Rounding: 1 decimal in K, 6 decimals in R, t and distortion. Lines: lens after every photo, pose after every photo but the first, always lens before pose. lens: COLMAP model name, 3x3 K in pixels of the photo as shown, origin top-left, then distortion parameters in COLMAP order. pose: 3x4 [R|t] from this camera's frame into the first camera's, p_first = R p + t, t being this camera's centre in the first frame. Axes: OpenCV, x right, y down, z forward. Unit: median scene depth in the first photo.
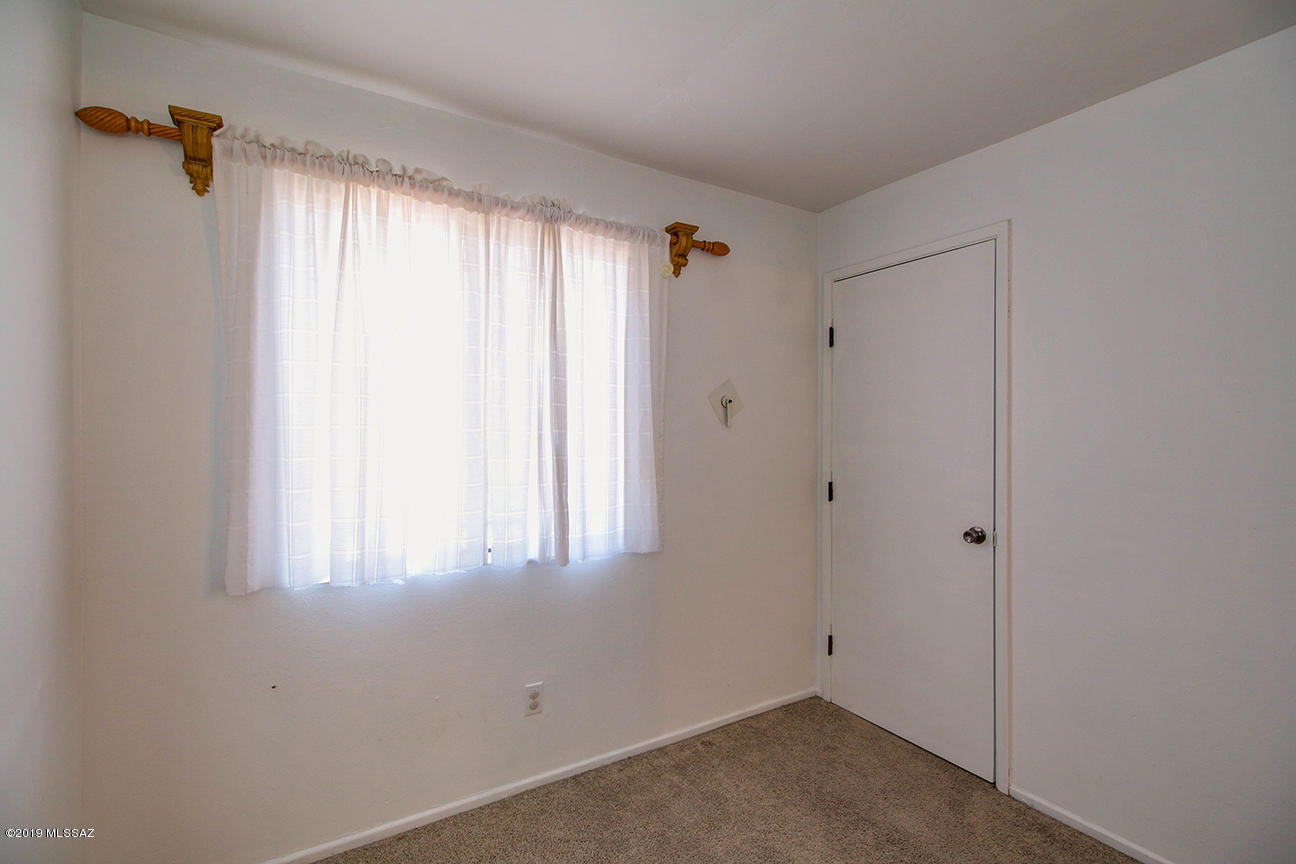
lens RADIAL K [[590.8, 0, 648.4], [0, 590.8, 428.8], [0, 0, 1]] dist [0.000355, -0.000591]
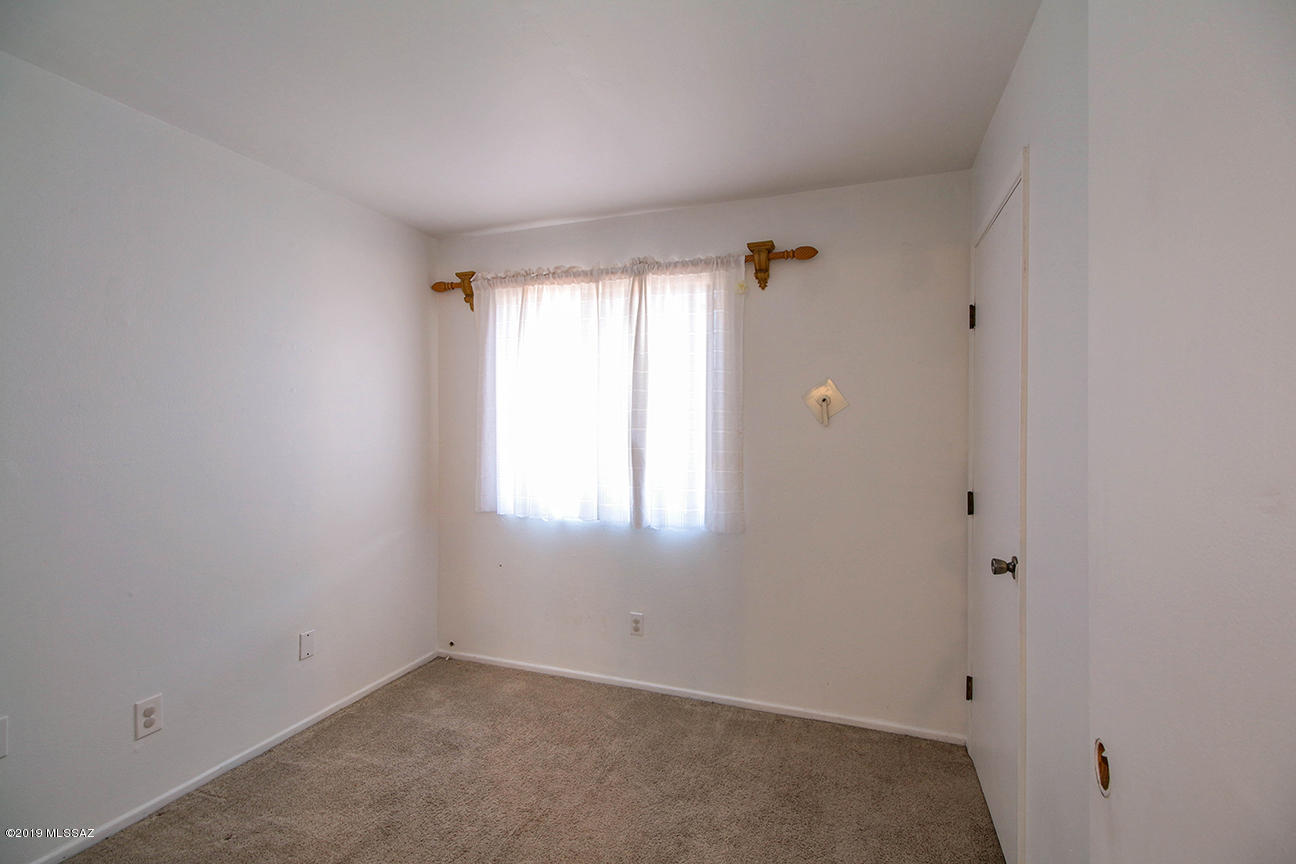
lens RADIAL K [[590.8, 0, 642.8], [0, 590.8, 431.2], [0, 0, 1]] dist [0.000355, -0.000591]
pose [[0.617494, 0.004459, -0.786563, 0.899302], [-0.001732, 0.999989, 0.004309, 0.002689], [0.786574, -0.001298, 0.617495, 0.165538]]
